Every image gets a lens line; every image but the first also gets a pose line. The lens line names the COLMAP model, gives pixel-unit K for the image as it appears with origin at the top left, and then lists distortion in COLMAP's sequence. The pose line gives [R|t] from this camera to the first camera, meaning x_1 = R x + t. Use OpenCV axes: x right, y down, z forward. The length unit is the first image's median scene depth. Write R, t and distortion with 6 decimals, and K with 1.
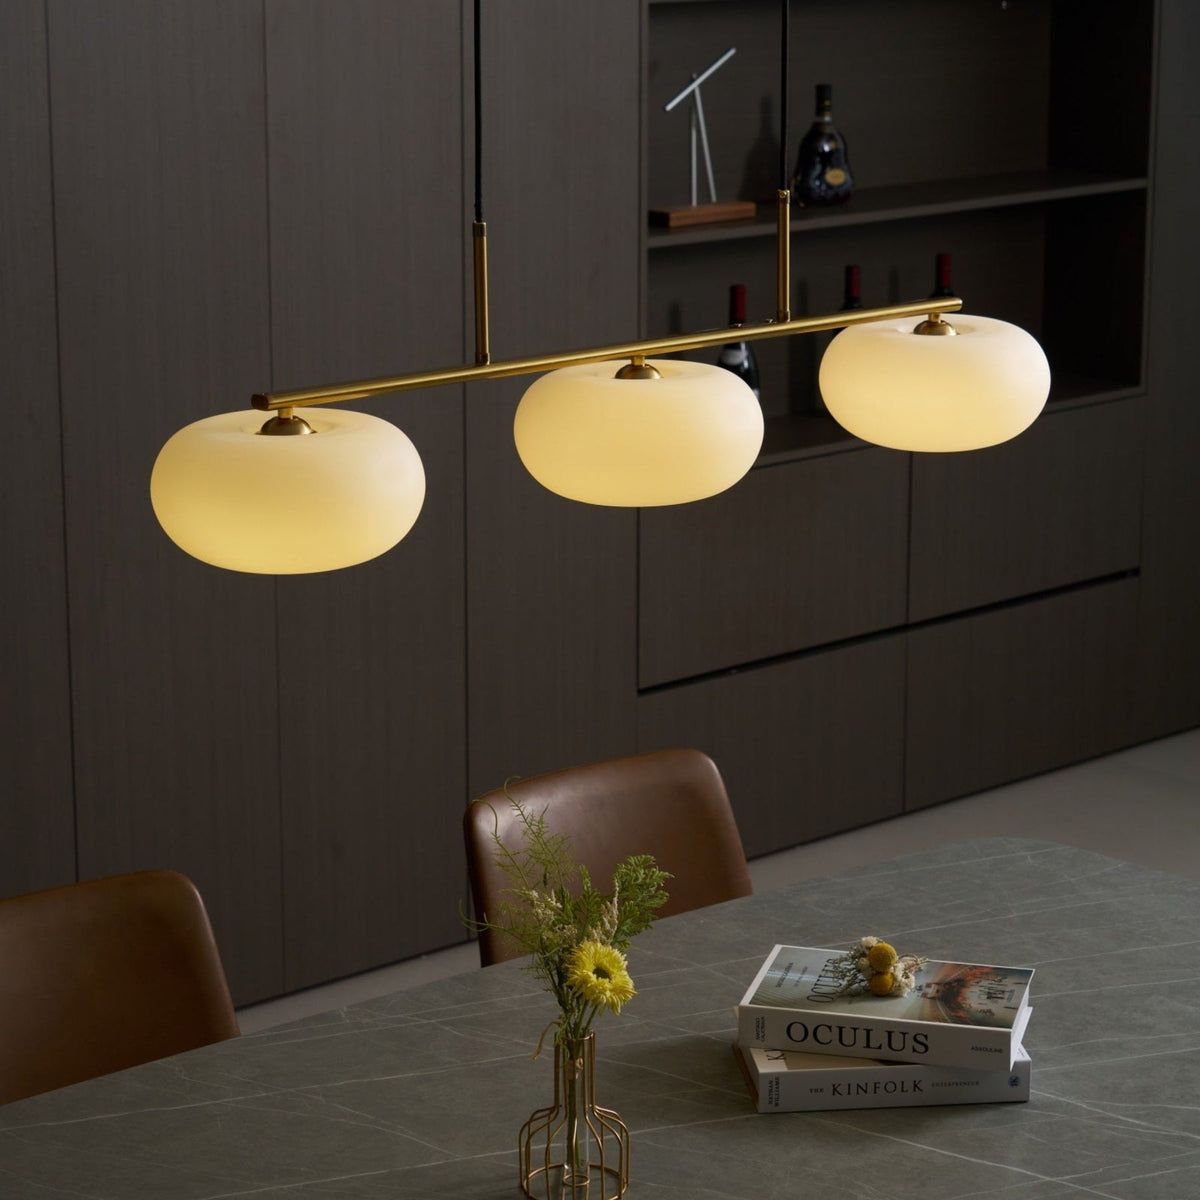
lens RADIAL K [[3157.0, 0, 598.6], [0, 3157.0, 511.9], [0, 0, 1]] dist [-0.032551, 0.418092]
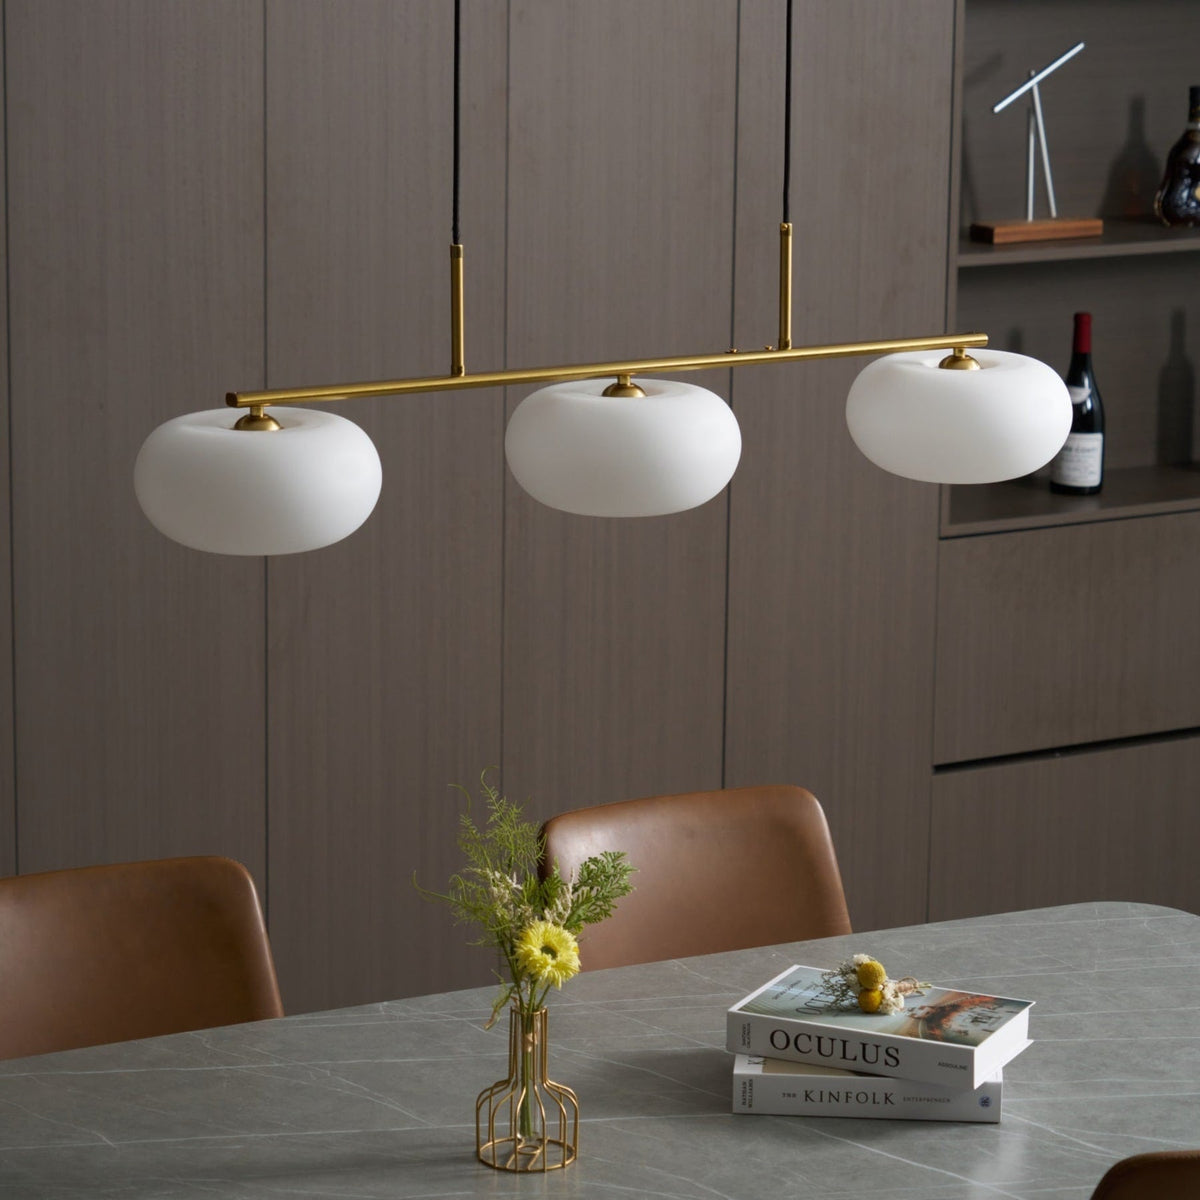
lens RADIAL K [[4413.2, 0, 600.0], [0, 4413.2, 600.0], [0, 0, 1]] dist [-0.035967, -0.025614]
pose [[0.982974, 0.052377, -0.176121, 0.252387], [-0.052618, 0.998609, 0.003305, 0.020071], [0.176049, 0.006018, 0.984363, -0.429047]]
